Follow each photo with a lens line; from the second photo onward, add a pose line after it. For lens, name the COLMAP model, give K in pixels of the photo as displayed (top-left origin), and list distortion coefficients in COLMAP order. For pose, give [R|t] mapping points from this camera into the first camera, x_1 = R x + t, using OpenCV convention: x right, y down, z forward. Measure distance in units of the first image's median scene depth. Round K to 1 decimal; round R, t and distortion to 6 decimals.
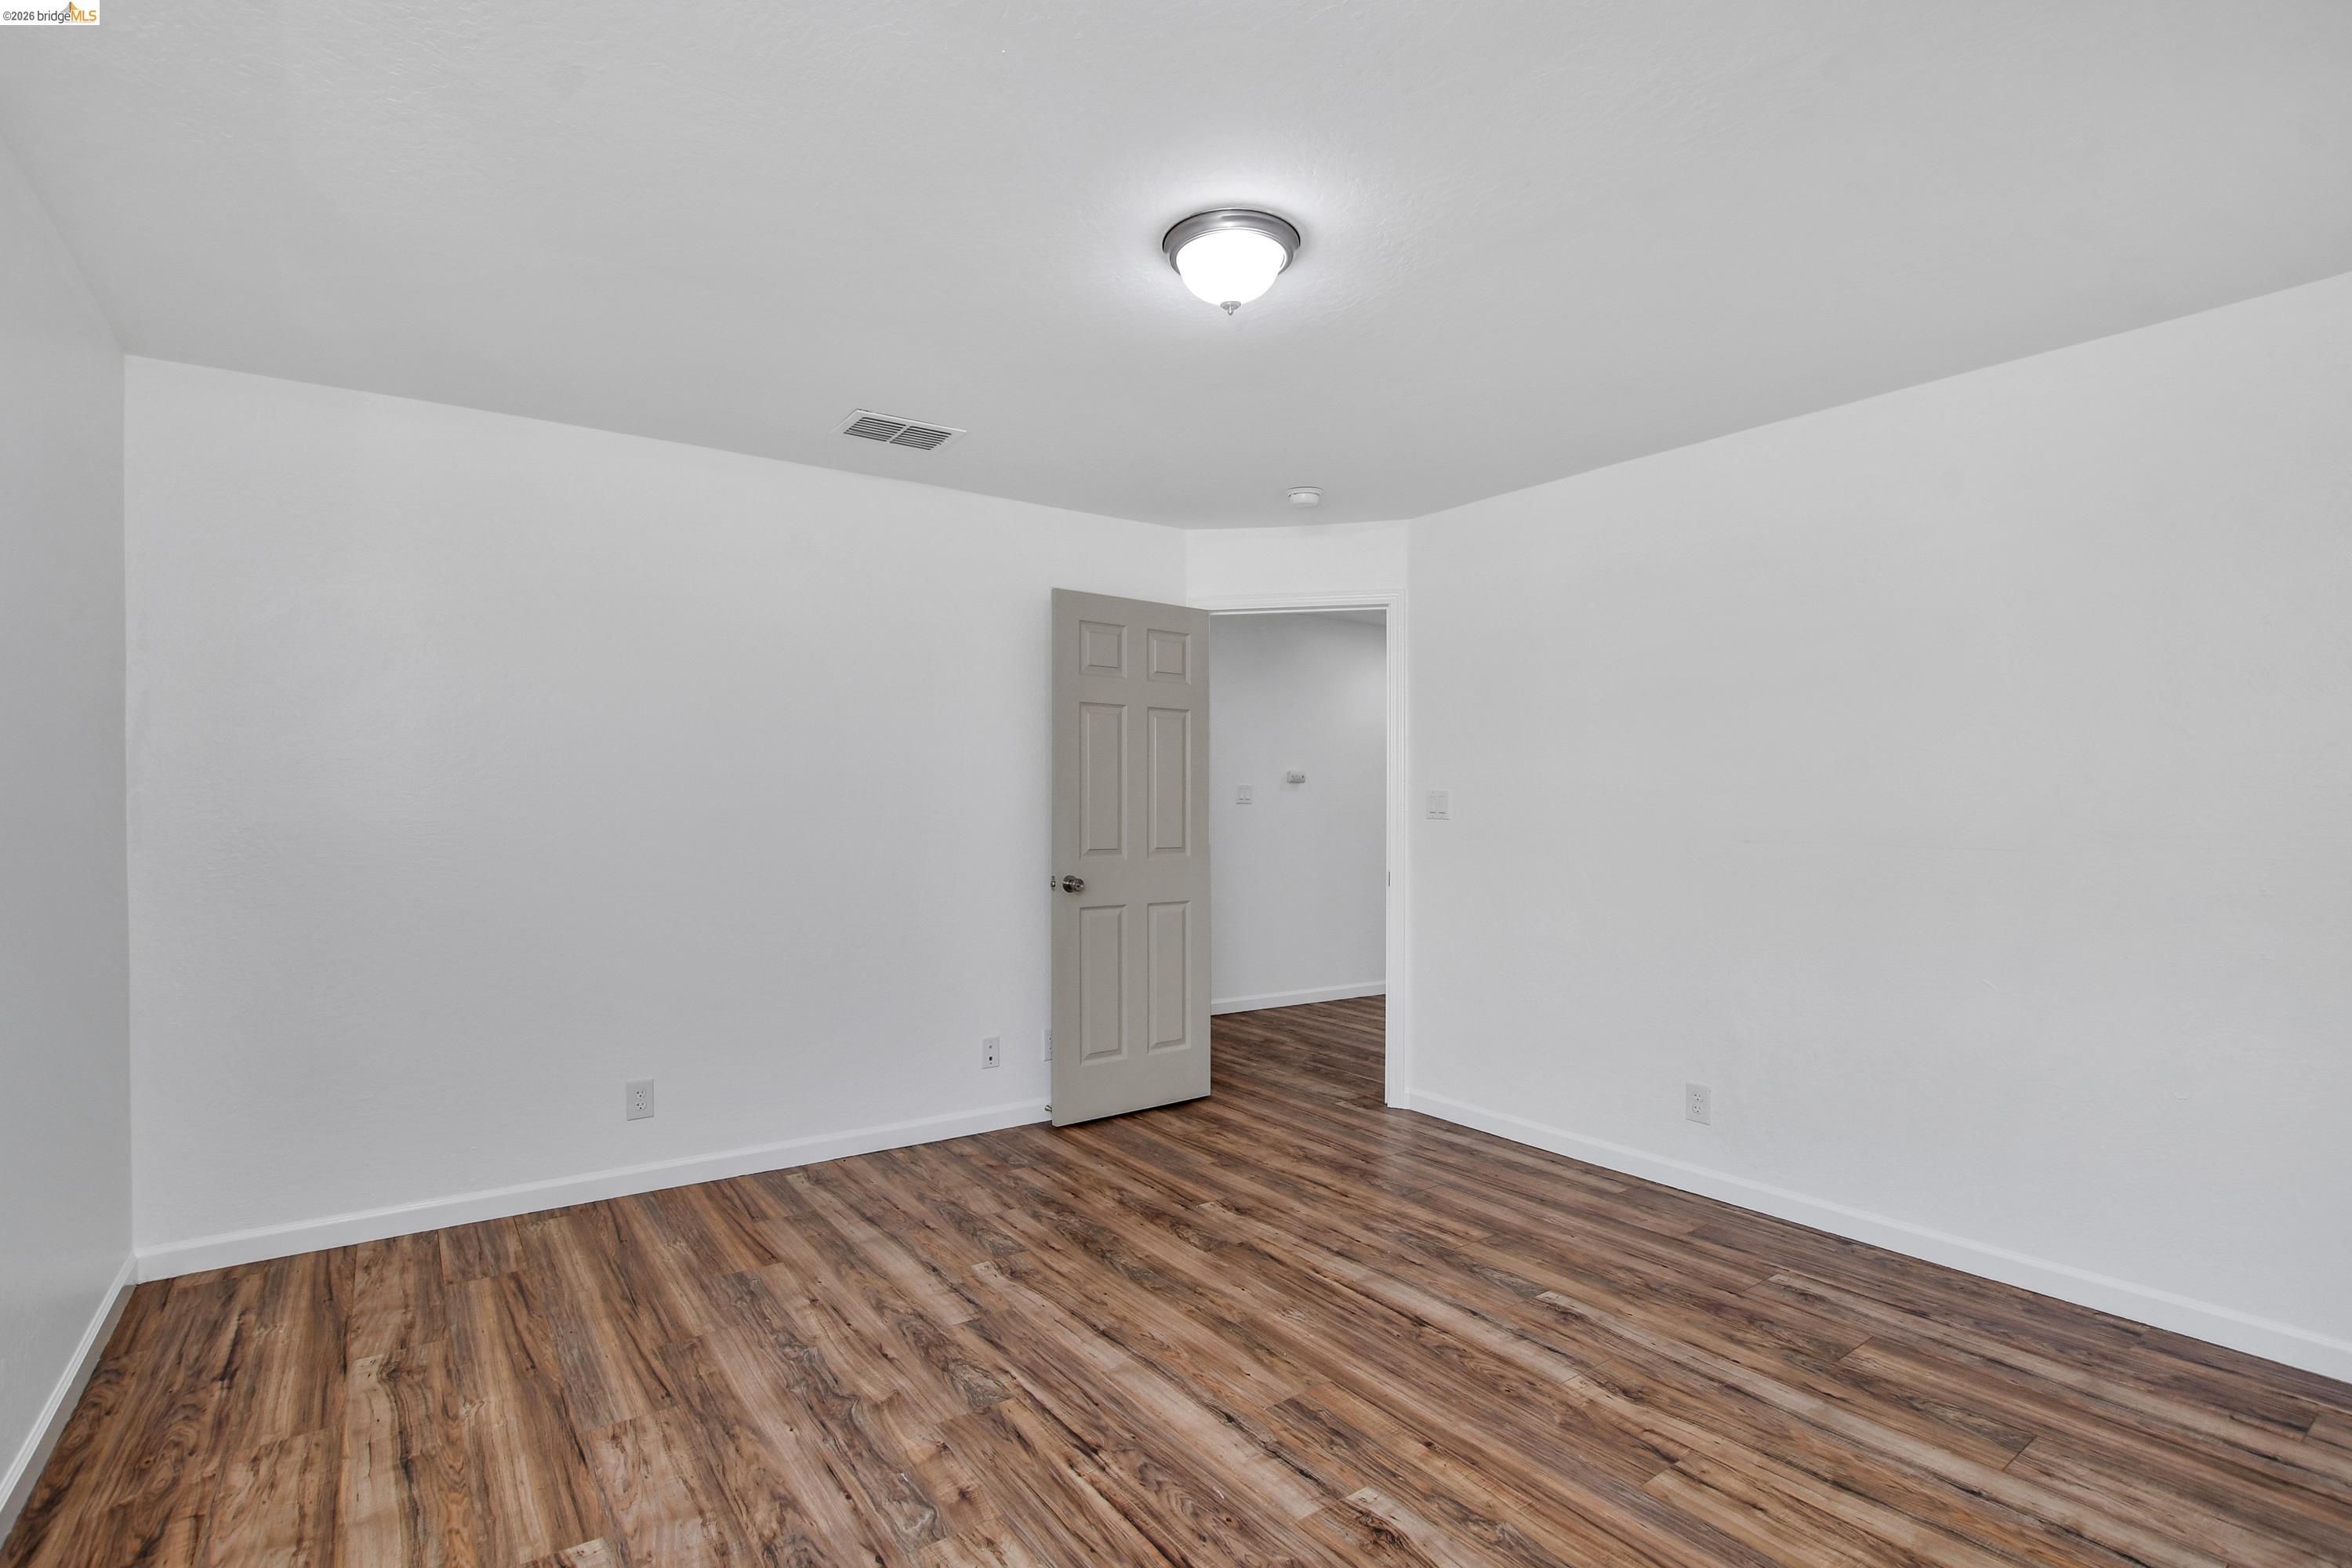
lens RADIAL K [[1096.1, 0, 1158.4], [0, 1096.1, 801.6], [0, 0, 1]] dist [-0.033186, 0.004684]
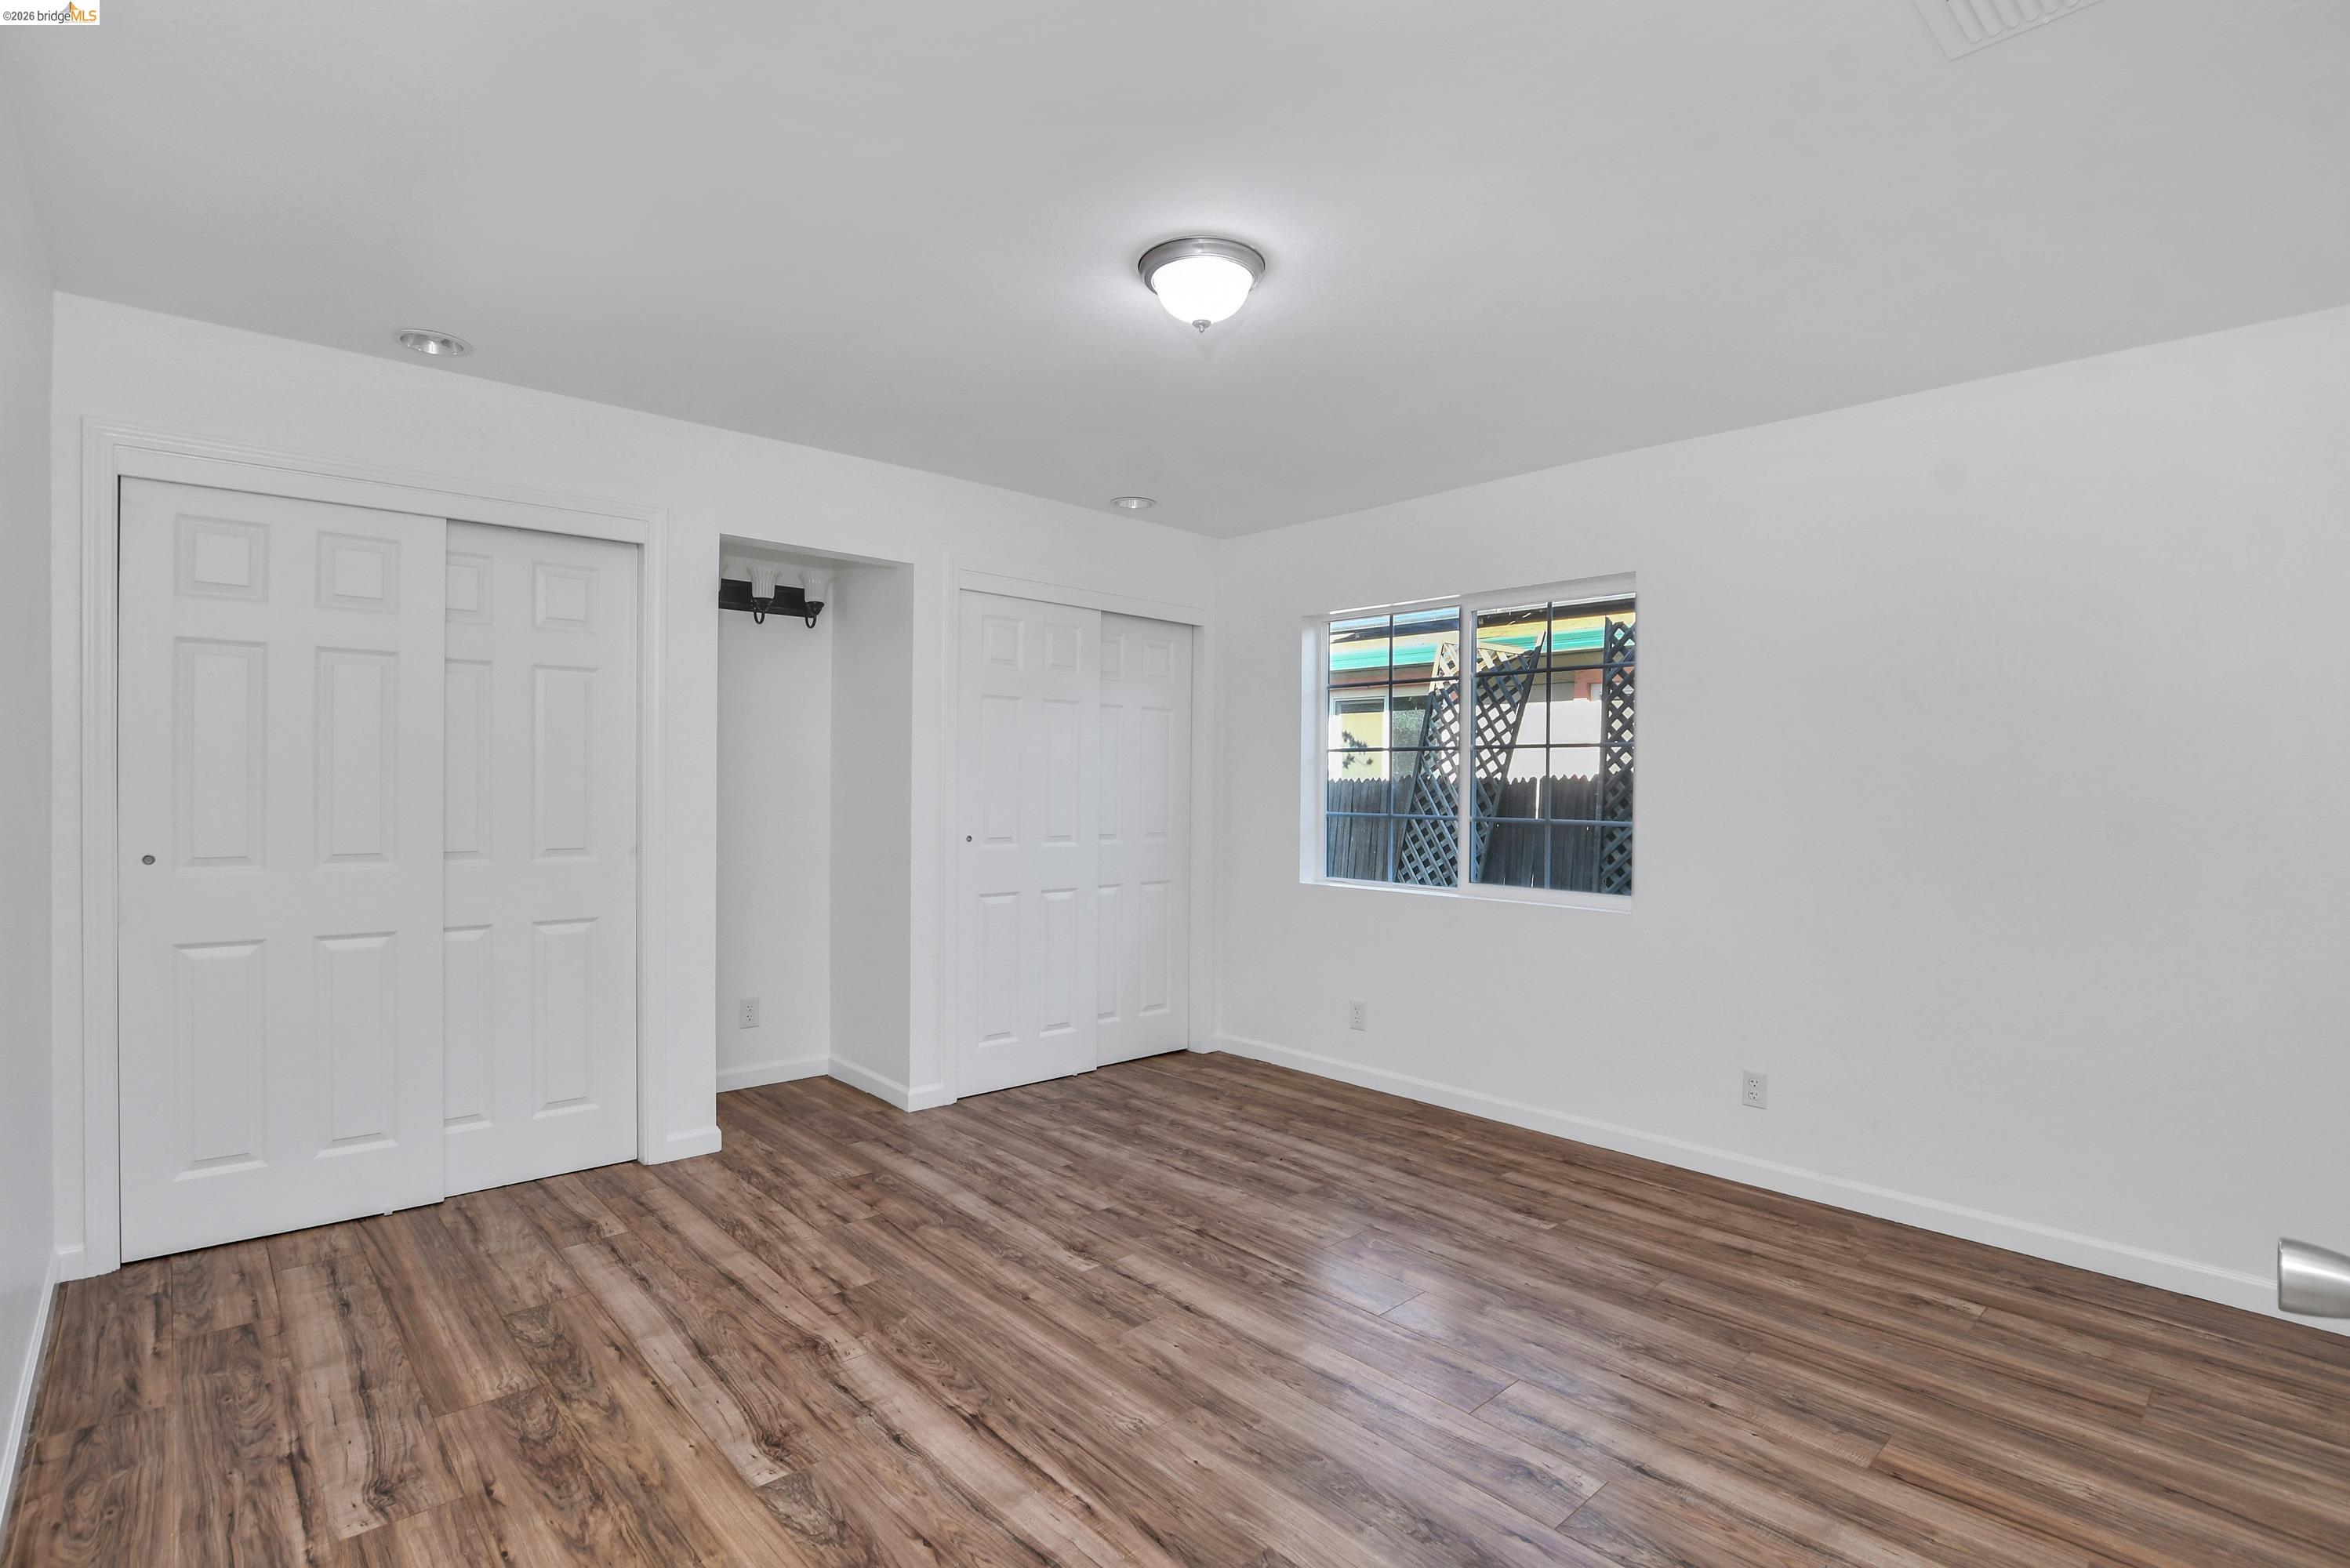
lens RADIAL K [[1120.4, 0, 1152.0], [0, 1120.4, 807.3], [0, 0, 1]] dist [-0.030625, 0.004787]
pose [[-0.993177, -0.011760, -0.116020, 0.230412], [-0.014749, 0.999580, 0.024941, -0.004442], [0.115678, 0.026482, -0.992934, 2.005083]]
